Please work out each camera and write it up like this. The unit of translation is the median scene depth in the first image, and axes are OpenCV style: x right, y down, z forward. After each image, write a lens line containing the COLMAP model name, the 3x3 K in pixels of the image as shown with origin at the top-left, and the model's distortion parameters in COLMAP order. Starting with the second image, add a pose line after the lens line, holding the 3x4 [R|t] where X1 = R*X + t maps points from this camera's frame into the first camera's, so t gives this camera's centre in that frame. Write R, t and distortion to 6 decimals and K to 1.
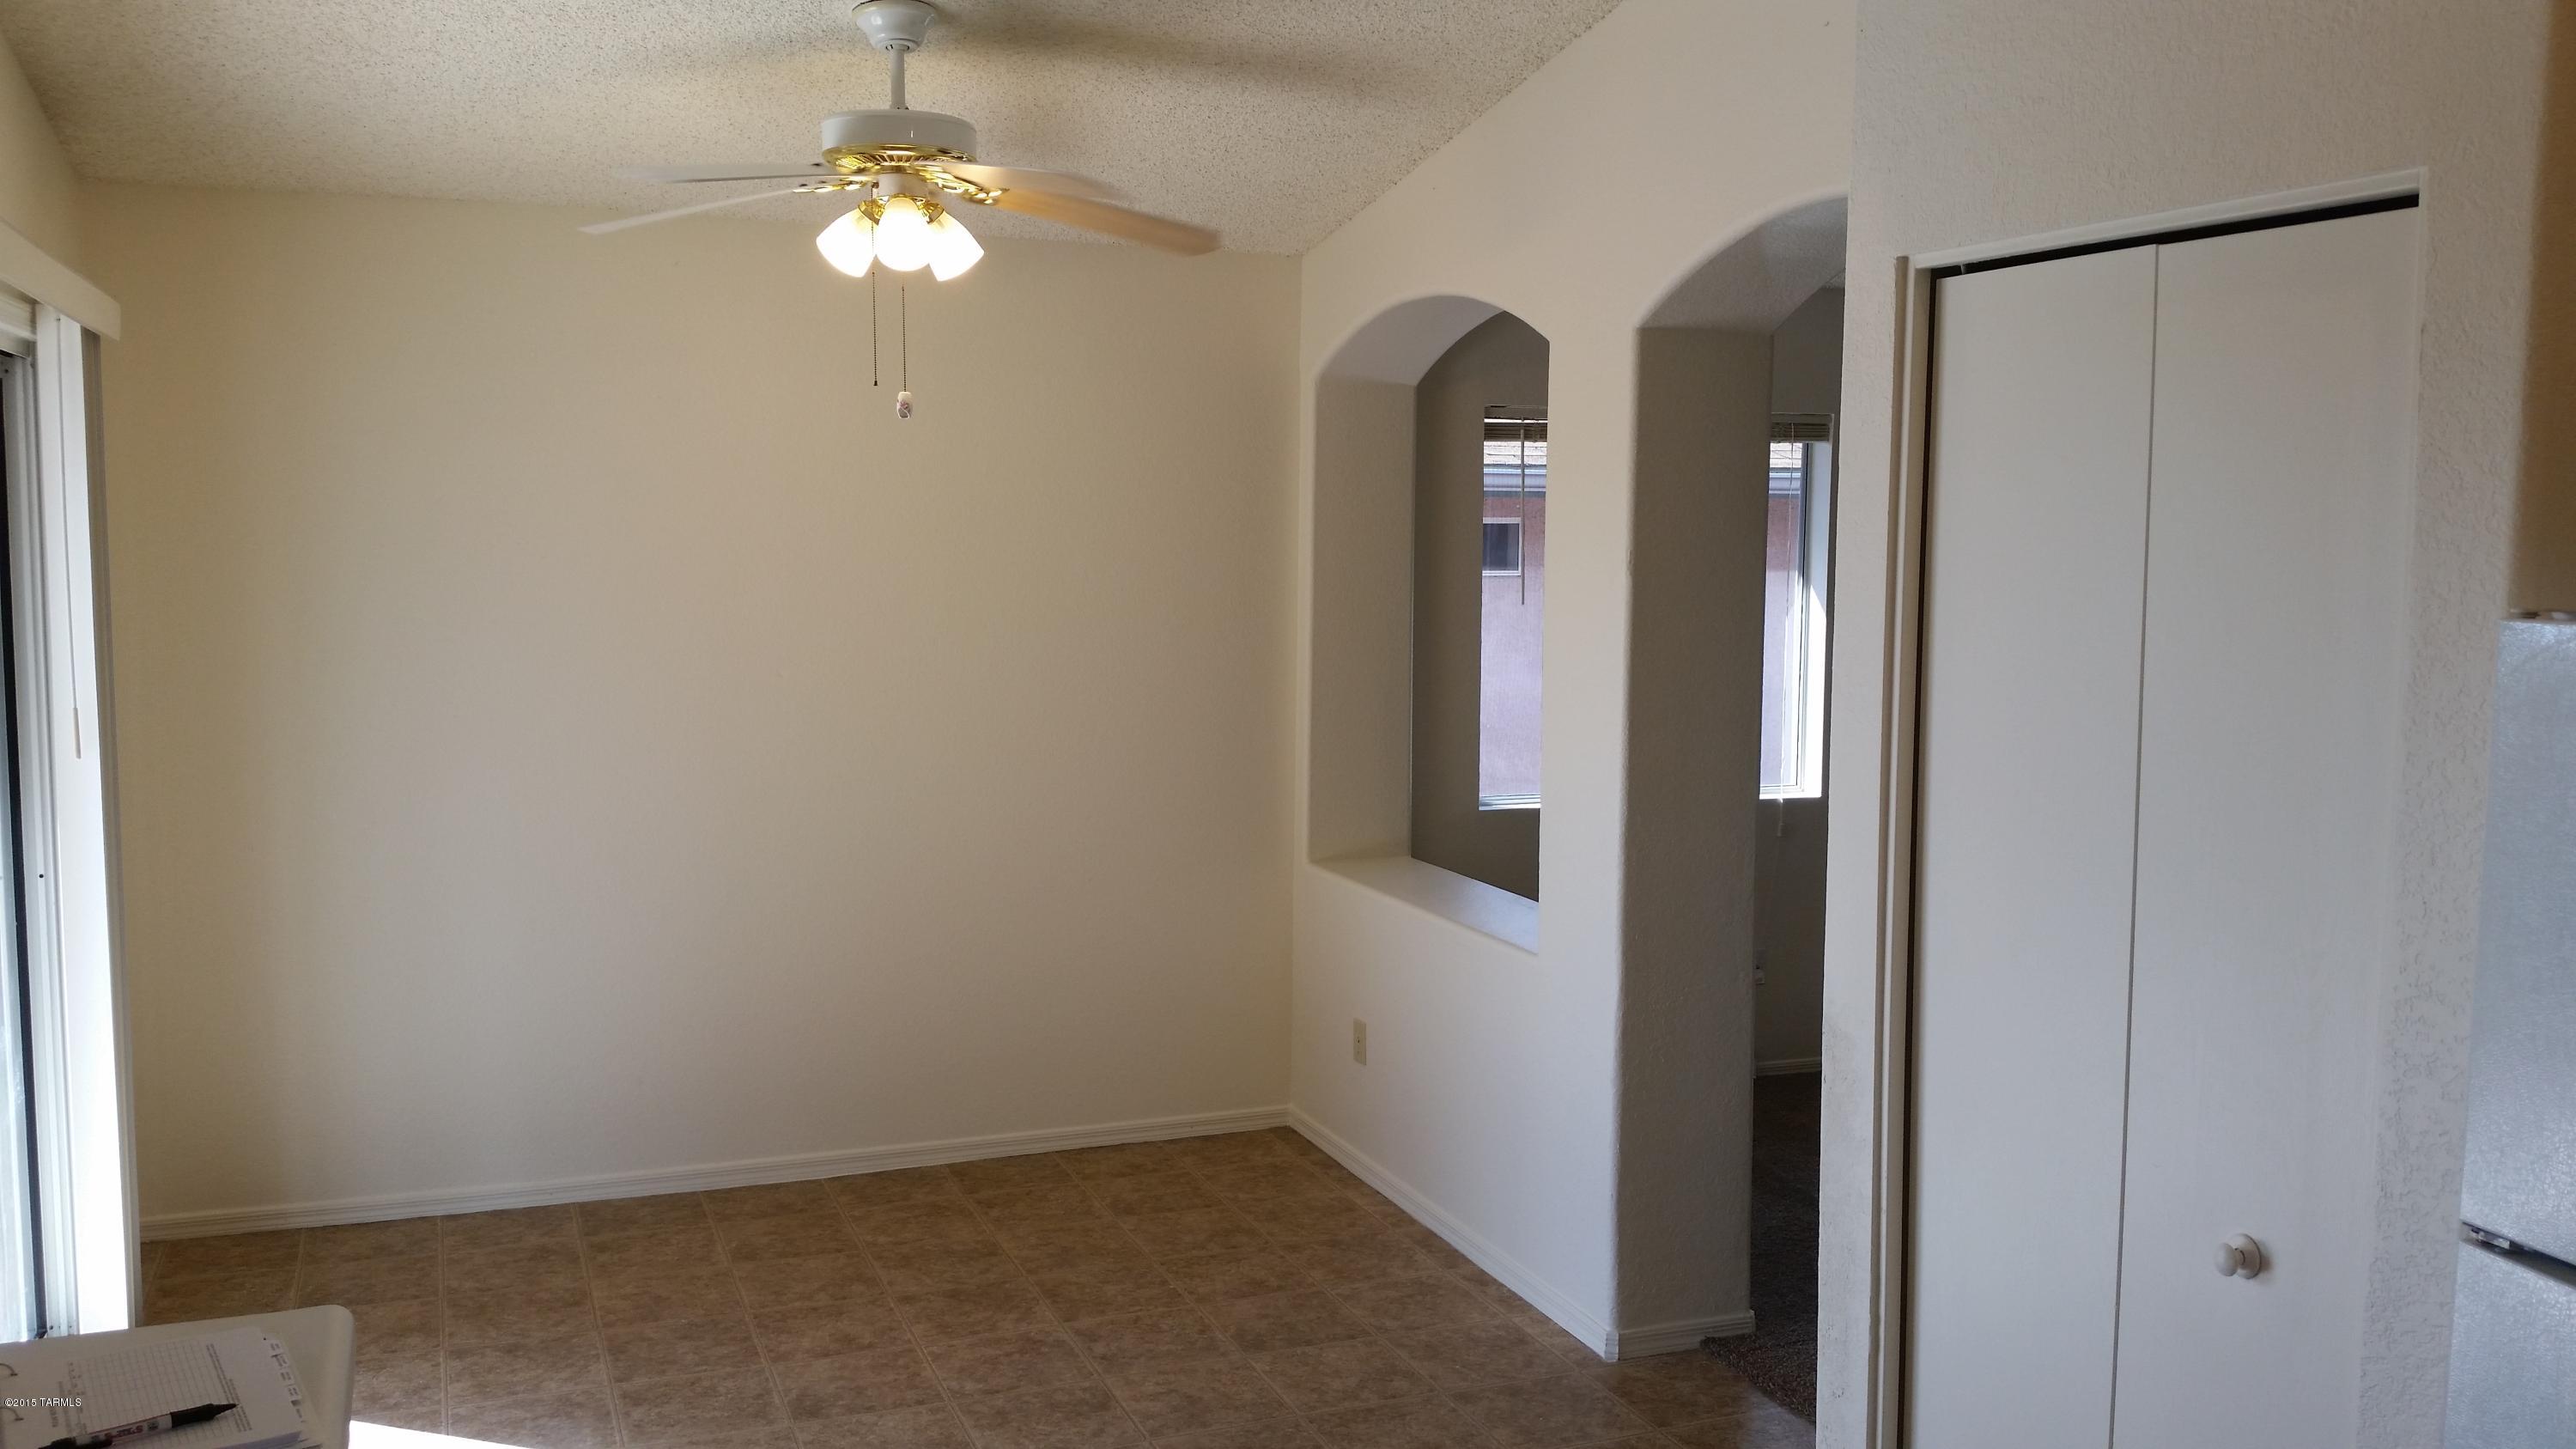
lens RADIAL K [[2102.5, 0, 1299.9], [0, 2102.5, 720.7], [0, 0, 1]] dist [0.216894, -0.527818]
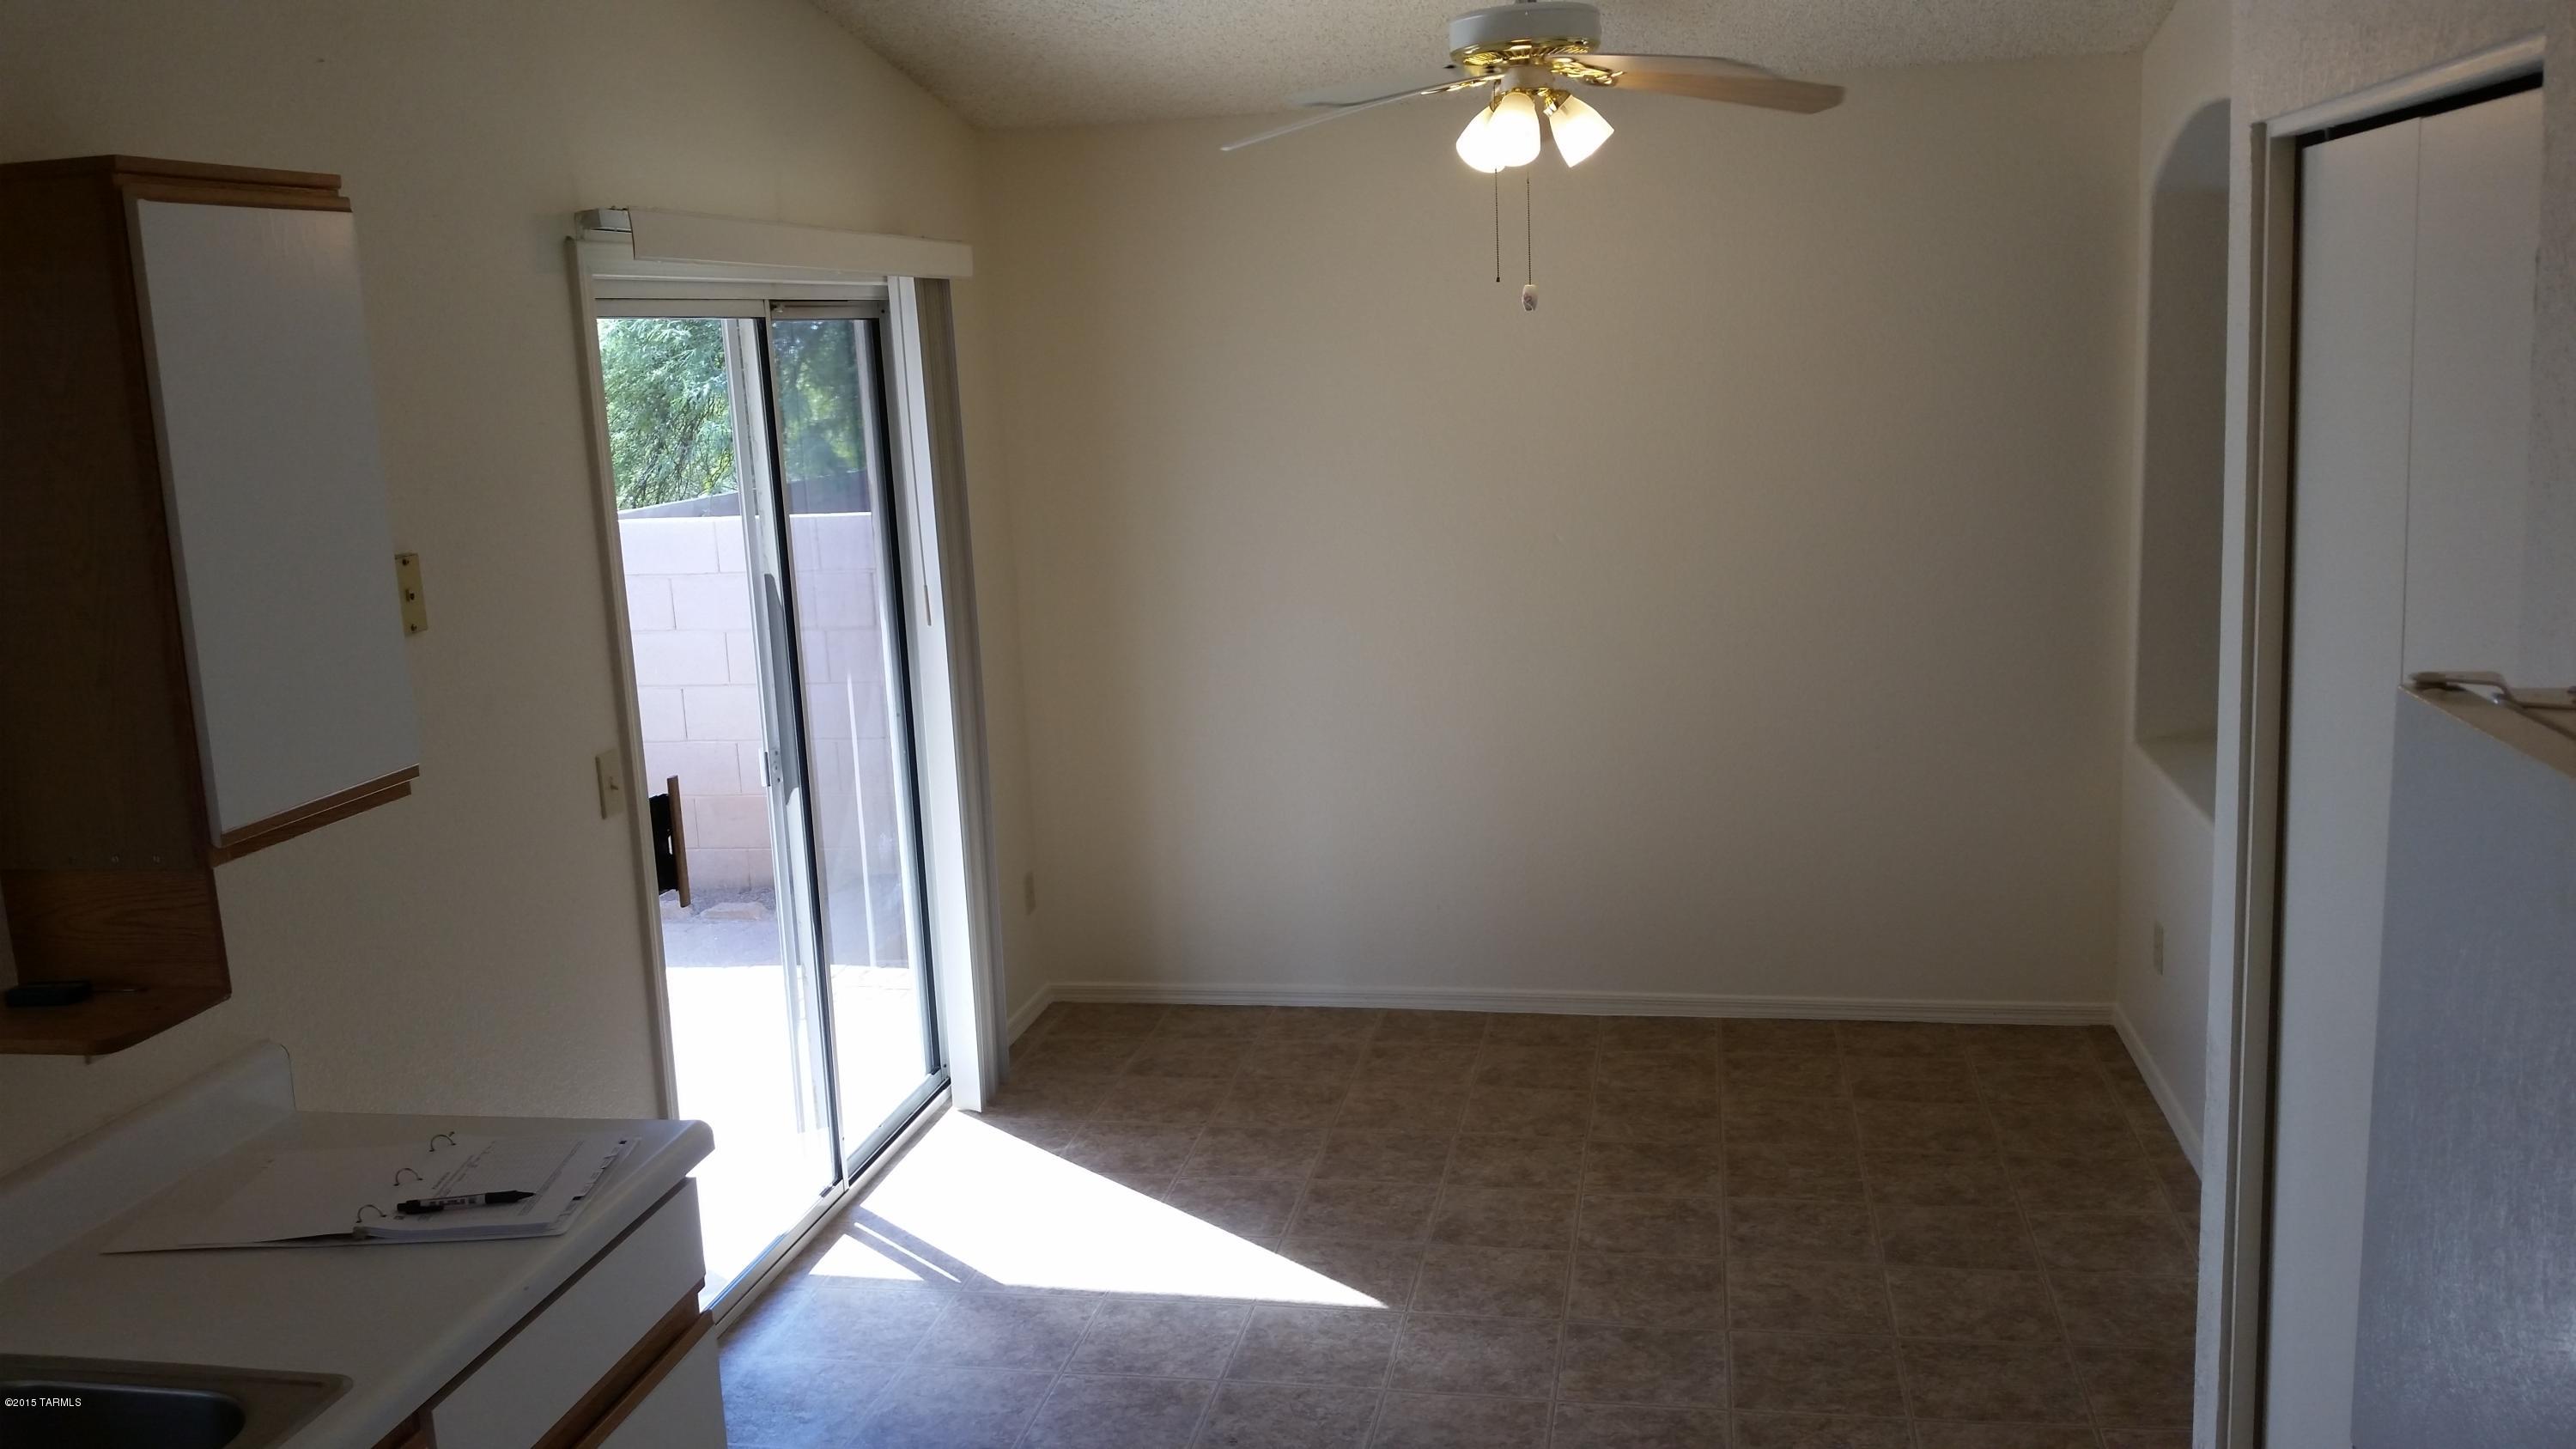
lens RADIAL K [[2102.5, 0, 1299.9], [0, 2102.5, 720.7], [0, 0, 1]] dist [0.216894, -0.527818]
pose [[0.839359, 0.048041, -0.541451, 0.257734], [0.007363, 0.994991, 0.099696, -0.045254], [0.543528, -0.087668, 0.834800, 0.064322]]
